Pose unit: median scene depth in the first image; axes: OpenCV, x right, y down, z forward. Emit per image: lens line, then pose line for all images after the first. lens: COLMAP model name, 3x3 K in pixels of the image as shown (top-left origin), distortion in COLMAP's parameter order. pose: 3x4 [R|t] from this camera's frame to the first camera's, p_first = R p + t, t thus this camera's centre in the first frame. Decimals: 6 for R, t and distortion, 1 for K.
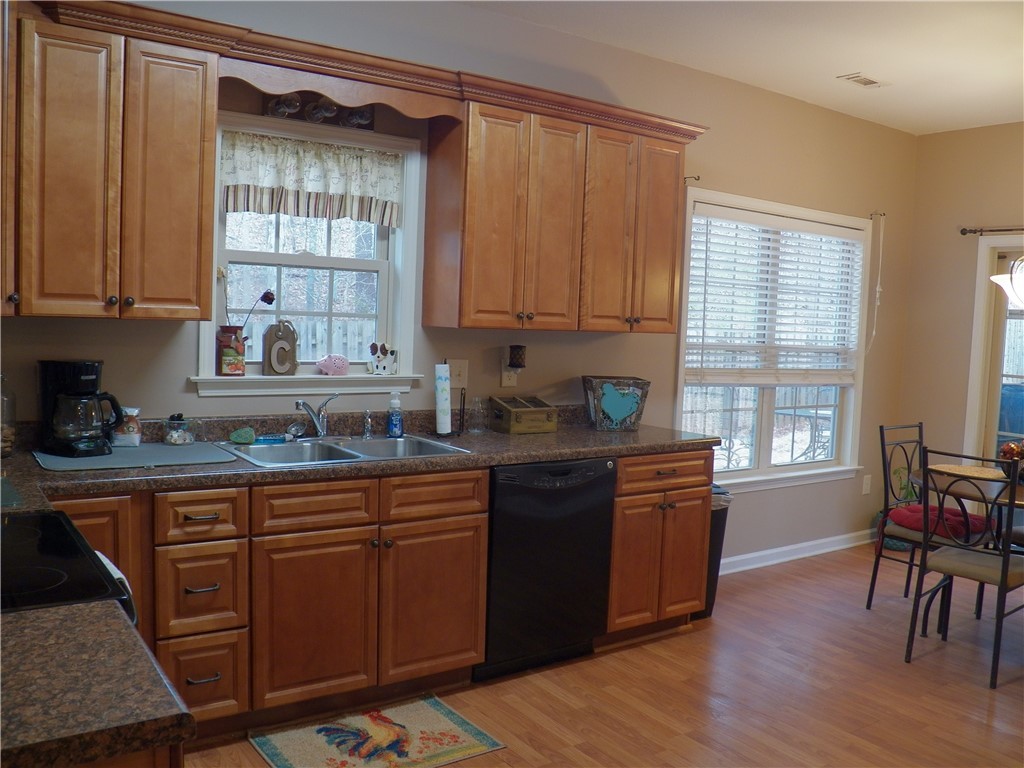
lens RADIAL K [[885.3, 0, 512.0], [0, 885.3, 384.0], [0, 0, 1]] dist [-0.142093, 0.104909]
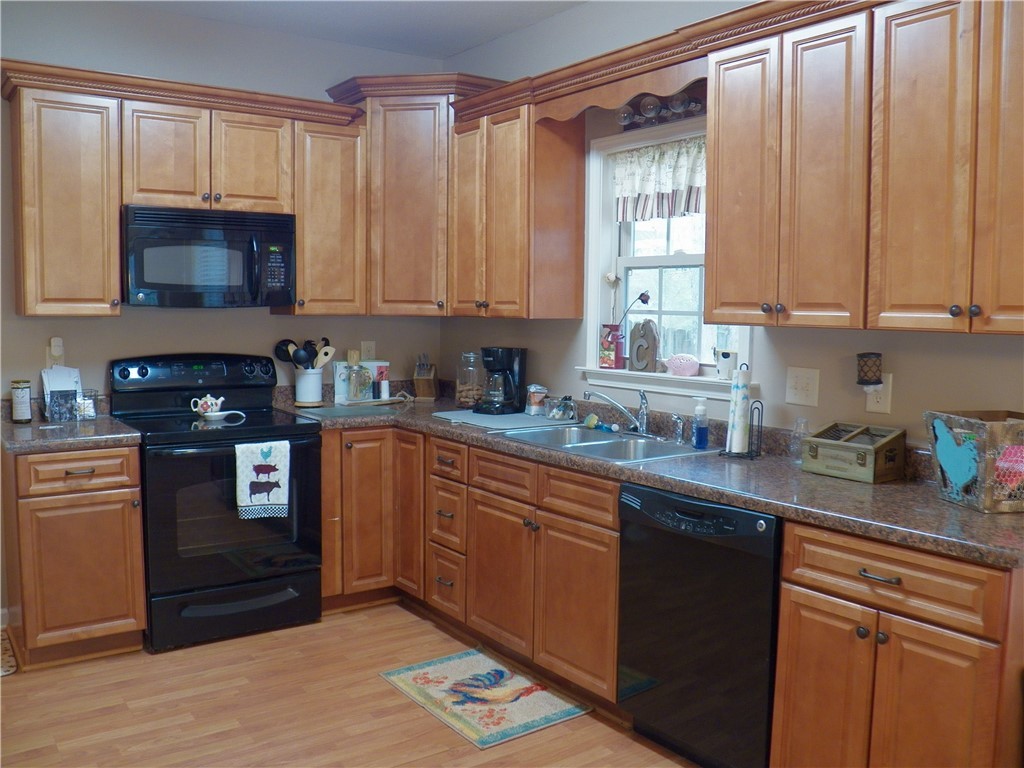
lens RADIAL K [[885.3, 0, 512.0], [0, 885.3, 384.0], [0, 0, 1]] dist [-0.142093, 0.104909]
pose [[0.022375, 0.047730, -0.998610, 0.715269], [-0.089590, 0.994937, 0.045547, -0.026420], [0.995727, 0.088446, 0.026538, 0.738802]]
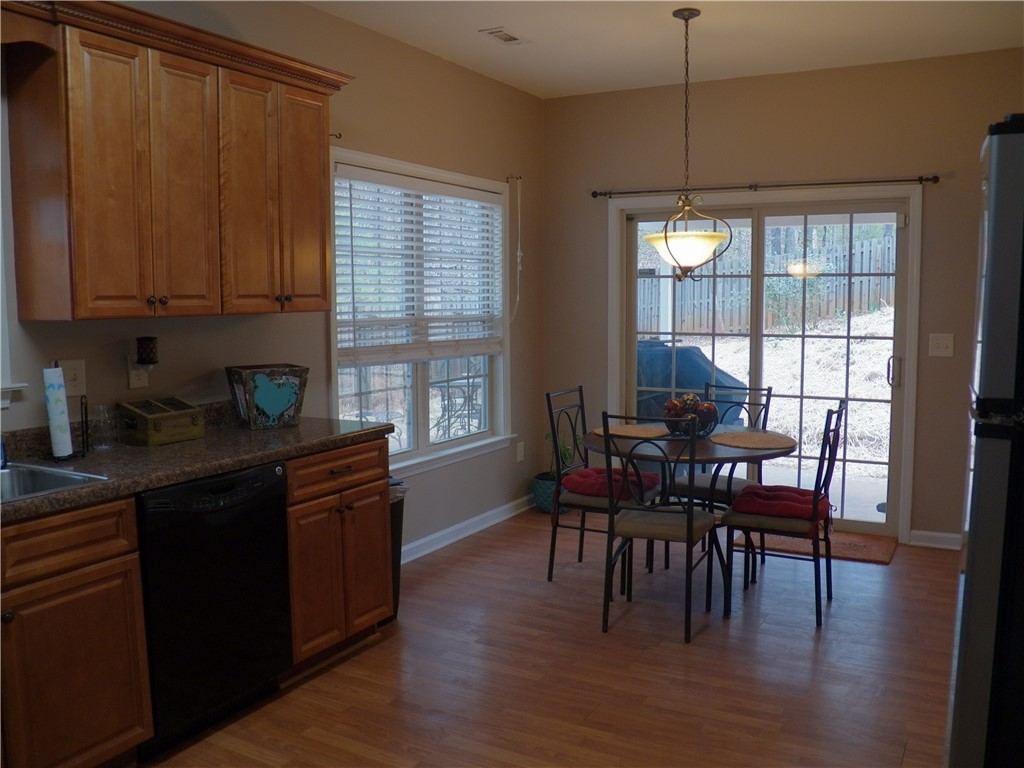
lens RADIAL K [[885.3, 0, 512.0], [0, 885.3, 384.0], [0, 0, 1]] dist [-0.142093, 0.104909]
pose [[0.900033, -0.087383, 0.426971, -0.036689], [0.075183, 0.996136, 0.045386, -0.011731], [-0.429287, -0.008748, 0.903126, 0.137742]]
